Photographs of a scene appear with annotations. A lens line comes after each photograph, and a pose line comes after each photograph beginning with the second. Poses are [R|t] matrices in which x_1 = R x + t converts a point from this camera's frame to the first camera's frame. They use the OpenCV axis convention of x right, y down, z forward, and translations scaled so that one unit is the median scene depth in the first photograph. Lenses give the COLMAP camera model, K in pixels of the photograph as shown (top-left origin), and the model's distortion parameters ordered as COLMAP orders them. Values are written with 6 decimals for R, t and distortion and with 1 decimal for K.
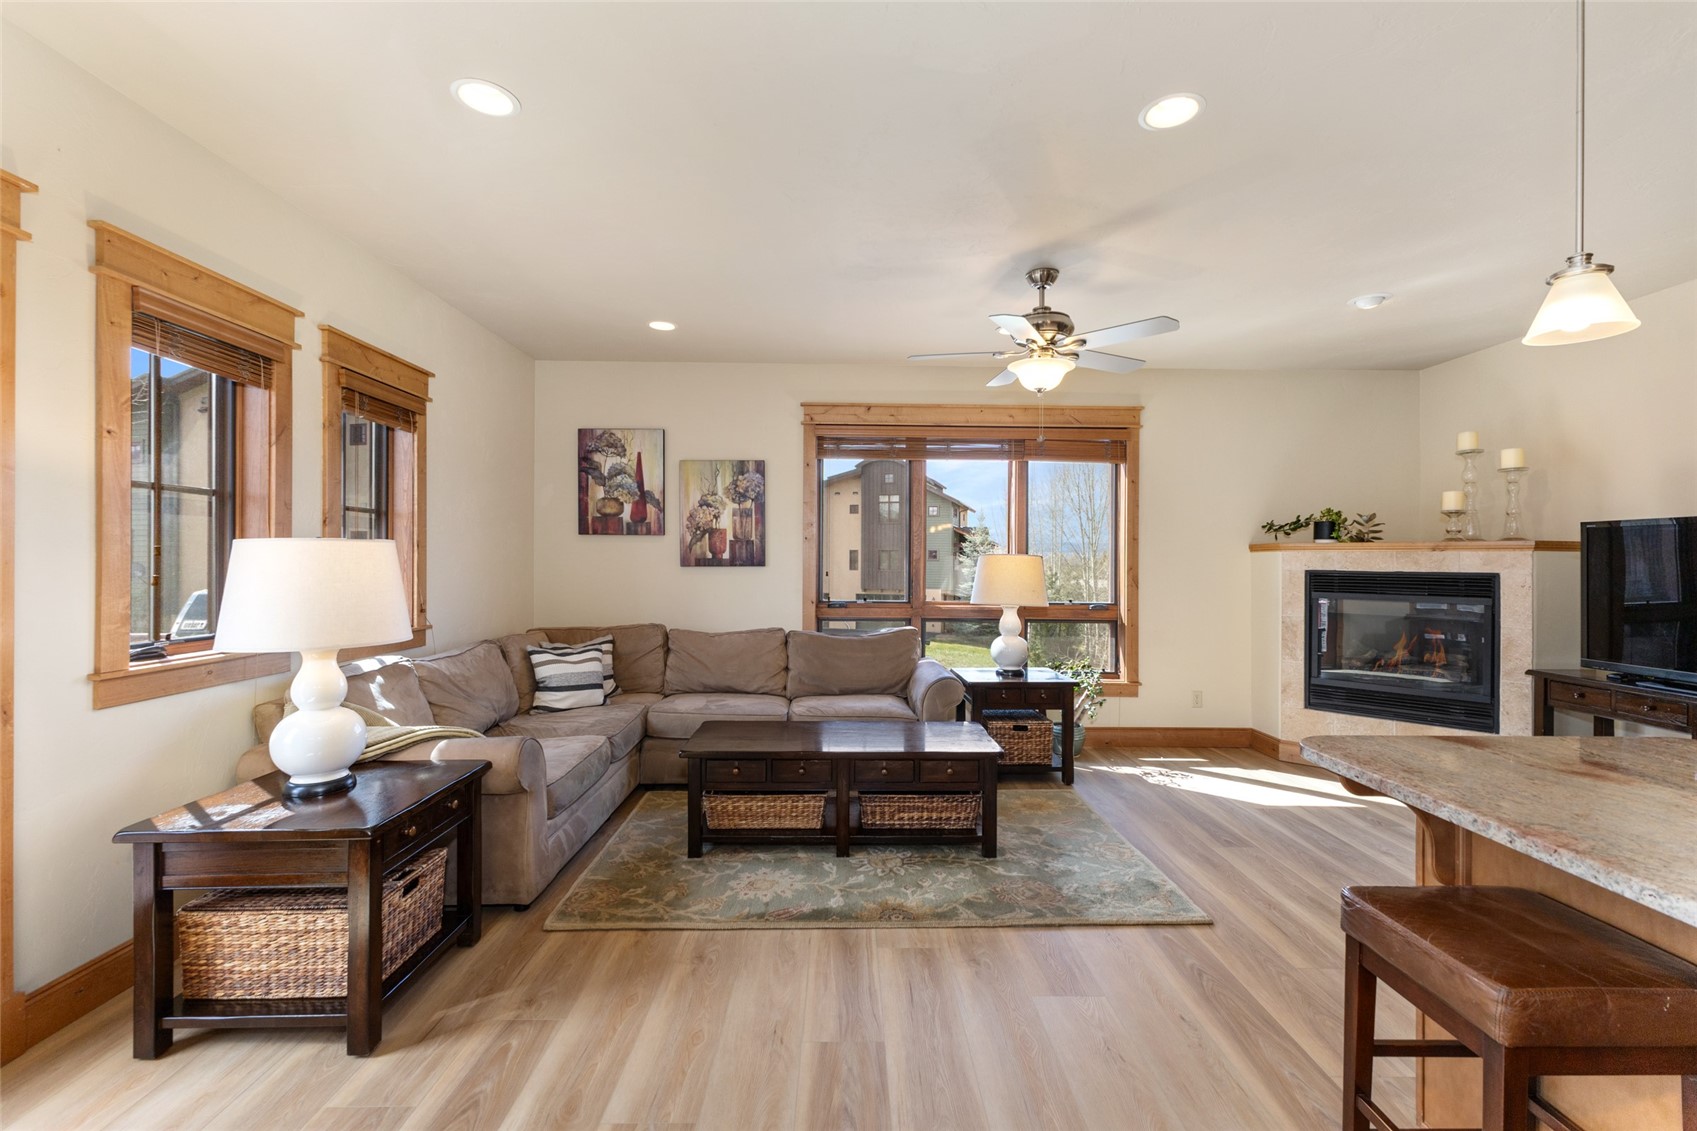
lens RADIAL K [[735.1, 0, 850.6], [0, 735.1, 559.2], [0, 0, 1]] dist [0.015001, -0.004529]
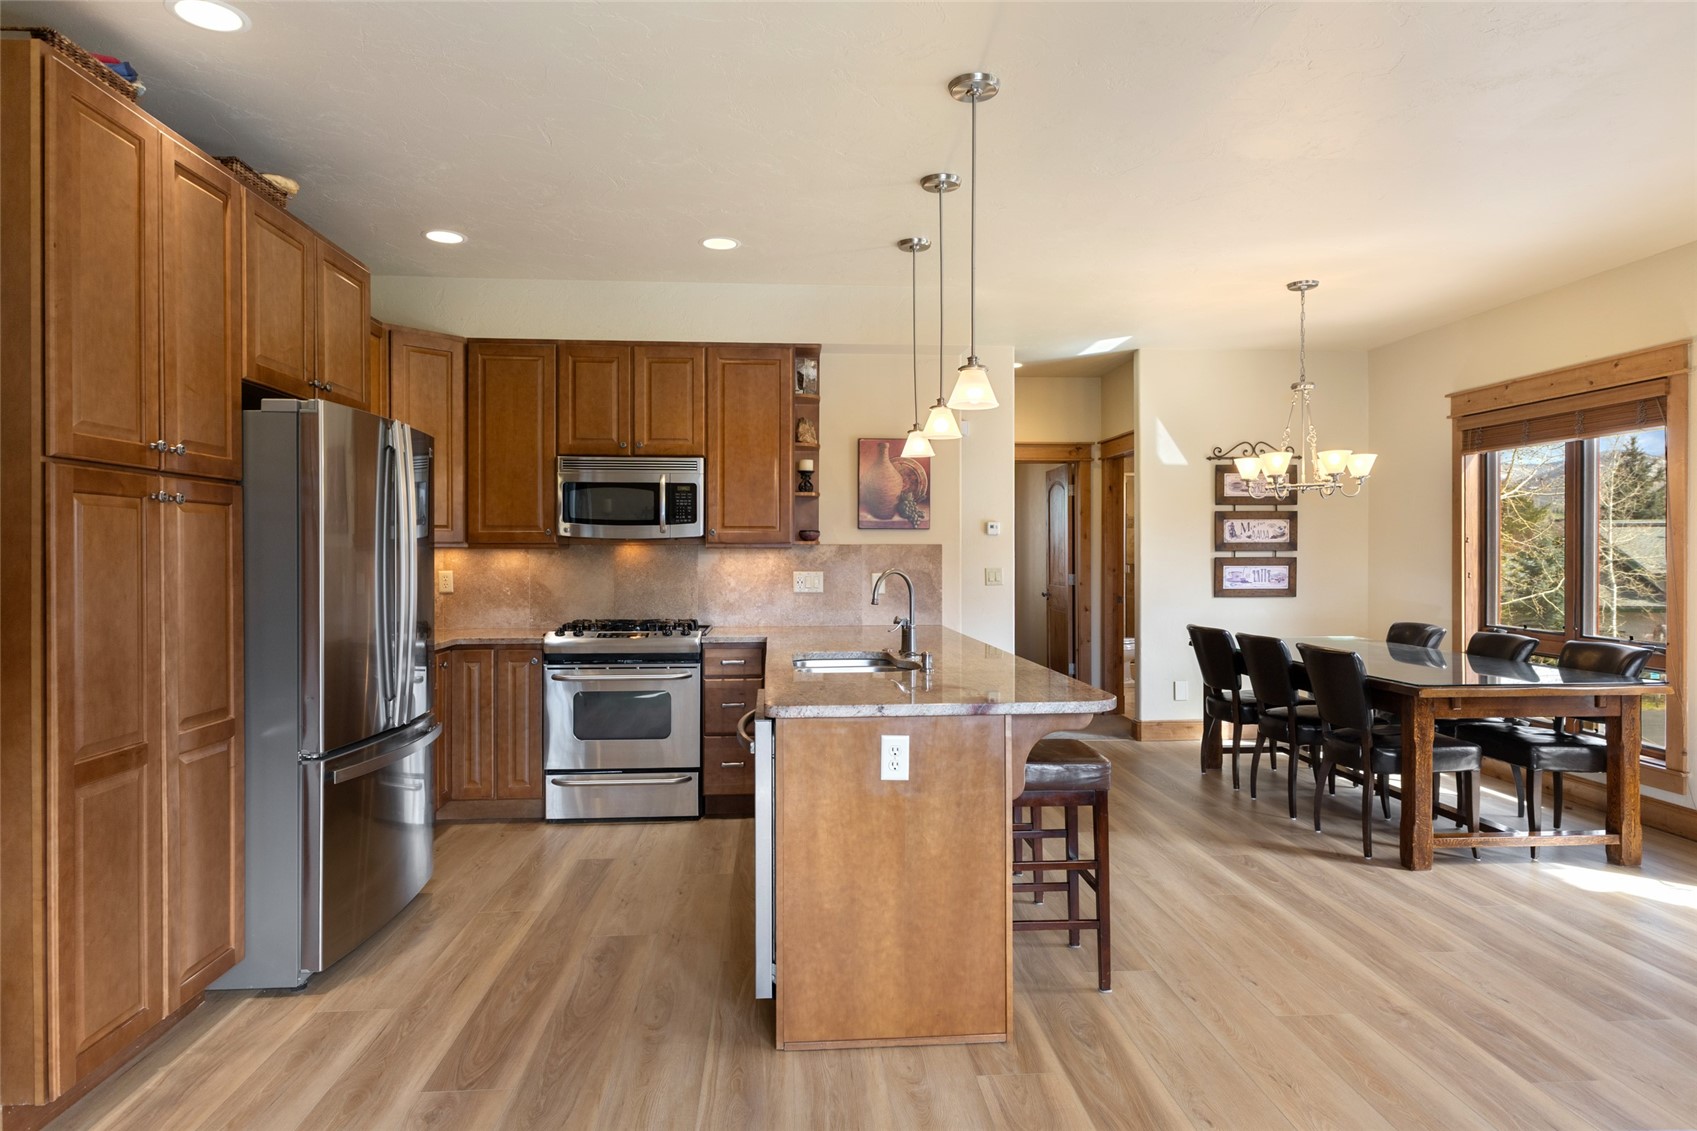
lens RADIAL K [[977.3, 0, 852.8], [0, 977.3, 559.7], [0, 0, 1]] dist [0.002805, 0.001618]
pose [[-0.998104, -0.005632, -0.061284, 0.489757], [-0.006051, 0.999960, 0.006654, 0.005501], [0.061244, 0.007012, -0.998098, 1.103661]]
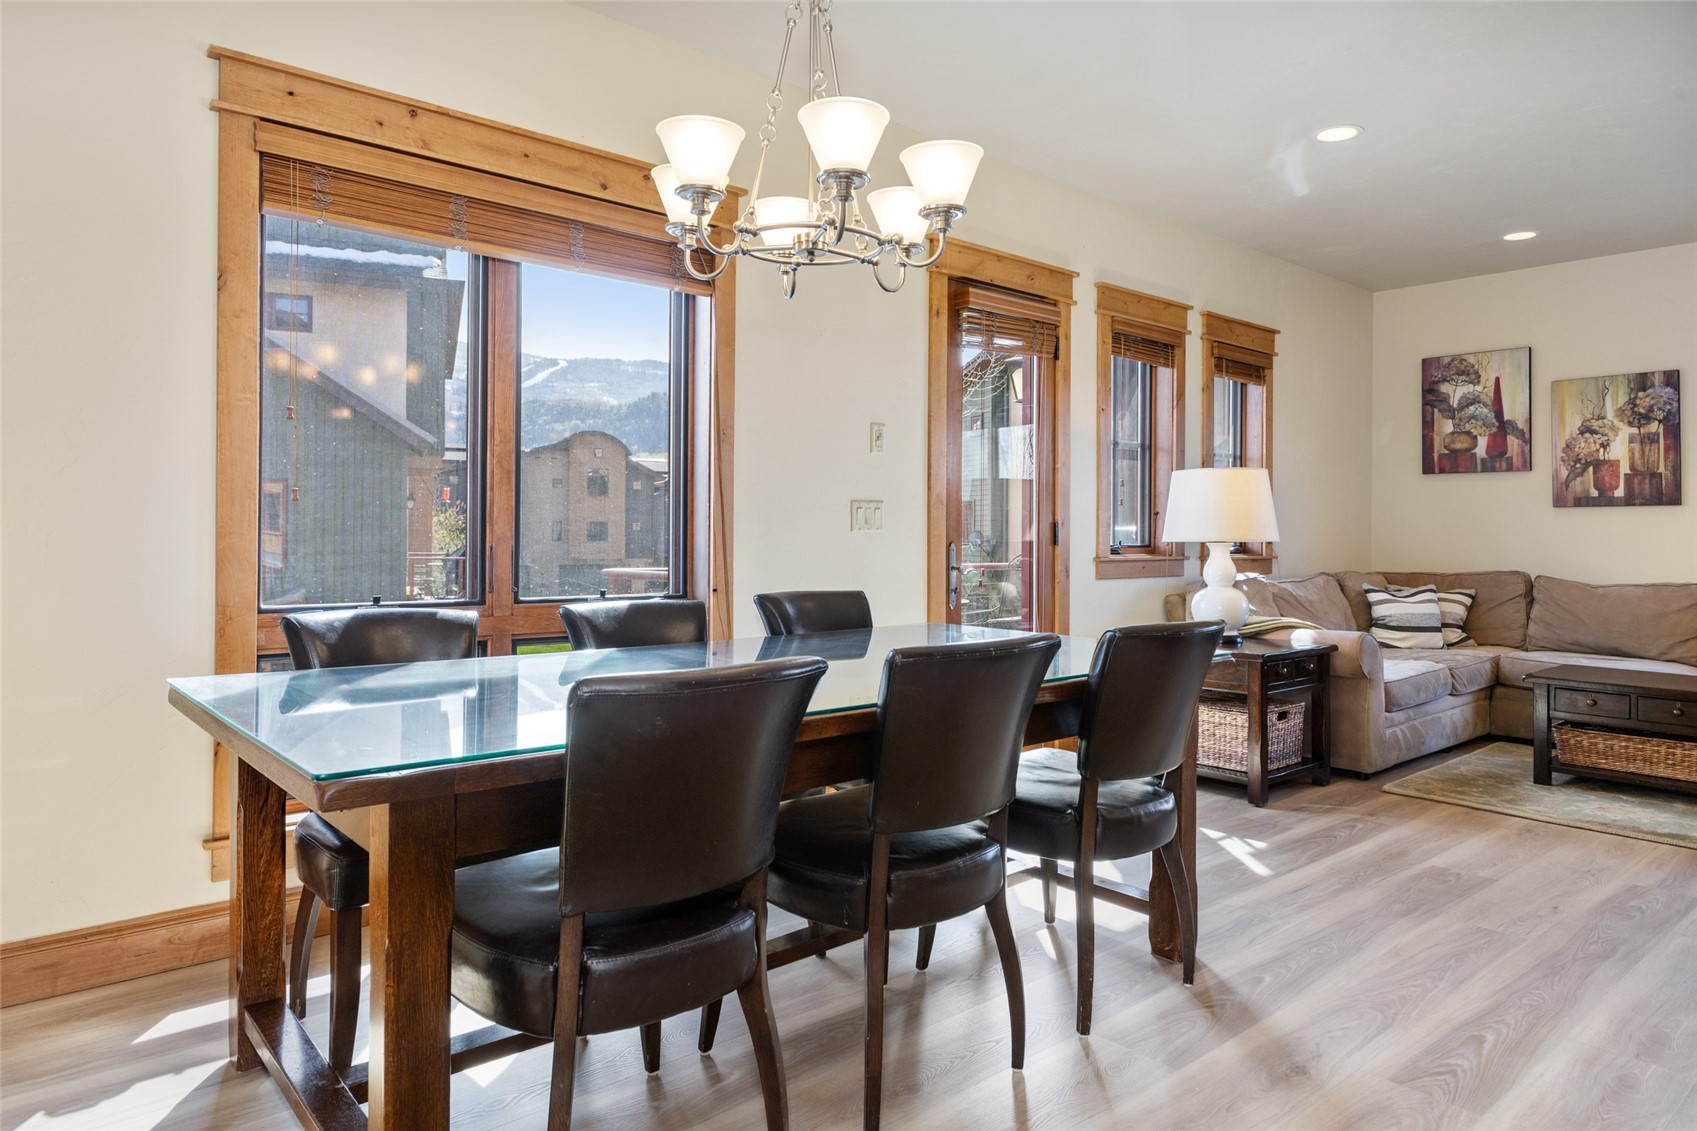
lens RADIAL K [[1032.8, 0, 818.1], [0, 1032.8, 523.7], [0, 0, 1]] dist [-0.004831, -0.005606]
pose [[0.623691, -0.005364, -0.781653, 0.214710], [-0.005480, 0.999922, -0.011235, 0.061125], [0.781652, 0.011291, 0.623613, -0.507534]]
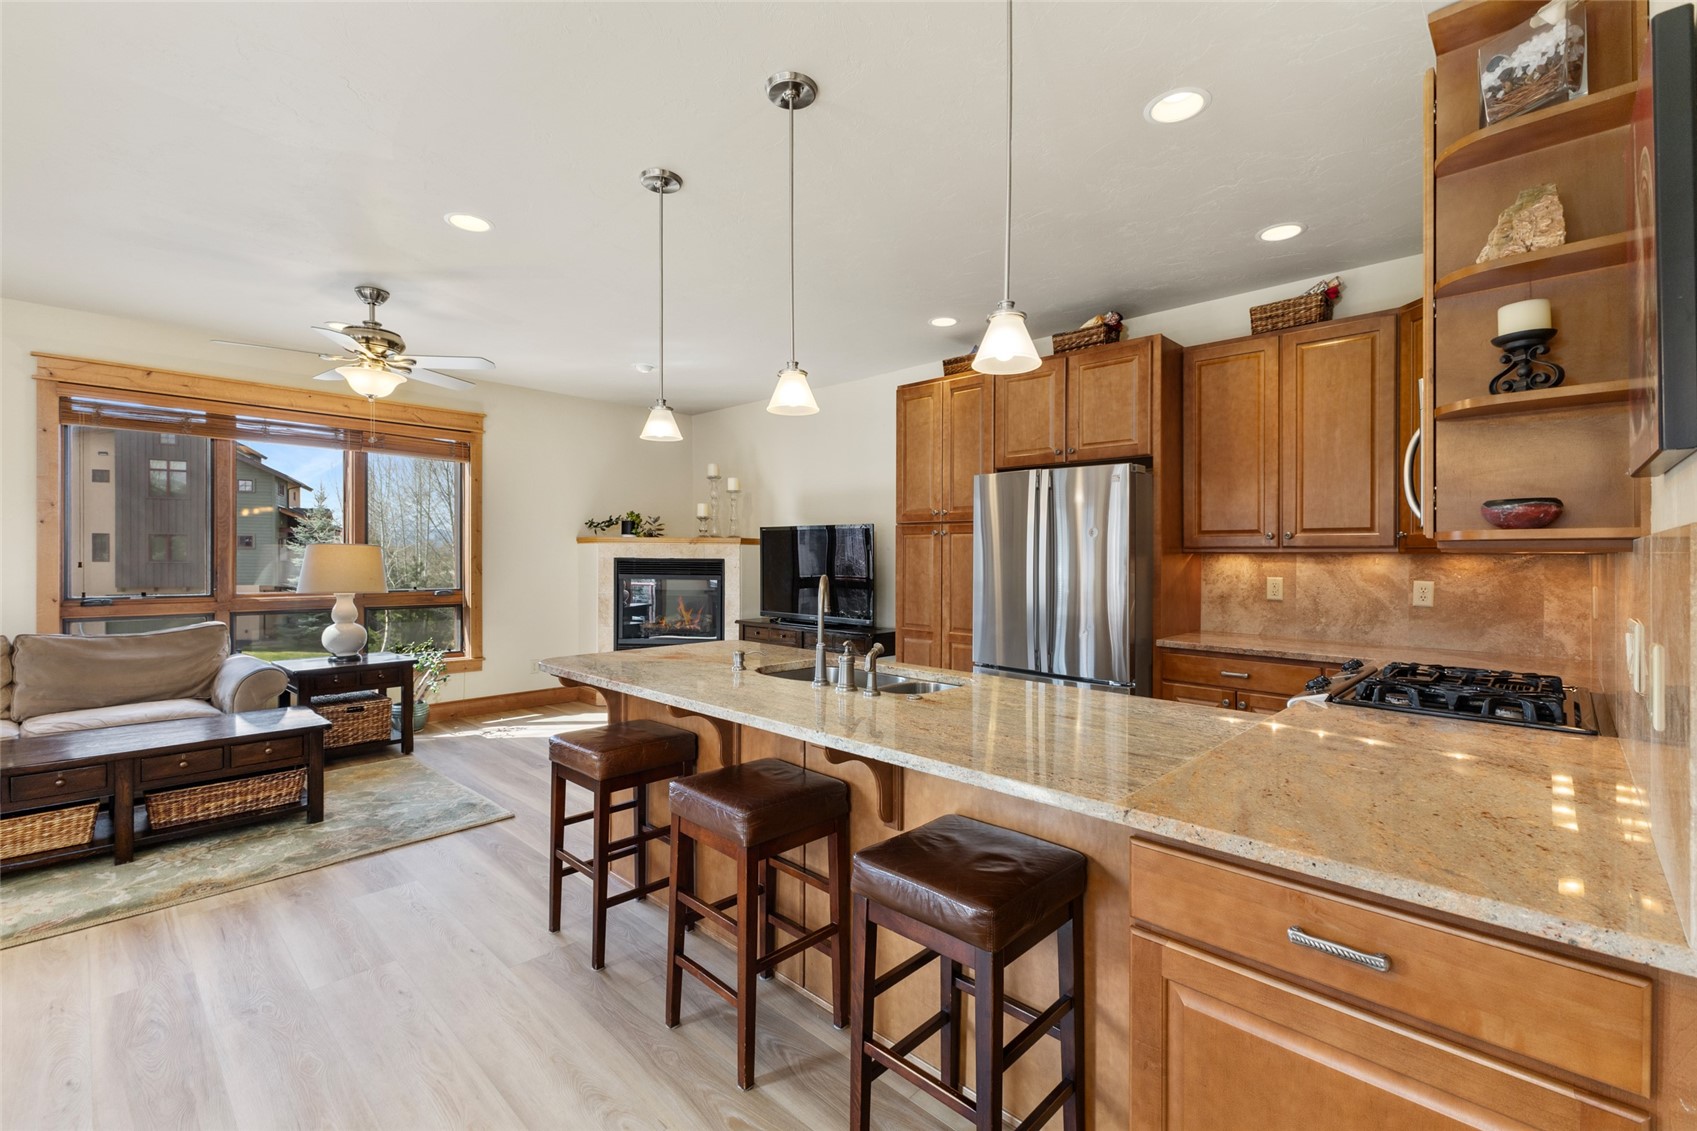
lens RADIAL K [[735.1, 0, 851.6], [0, 735.1, 557.7], [0, 0, 1]] dist [0.015001, -0.004529]
pose [[0.698965, -0.005630, 0.715134, -0.031267], [-0.003160, 0.999935, 0.010960, -0.000660], [-0.715149, -0.009921, 0.698902, -0.267945]]
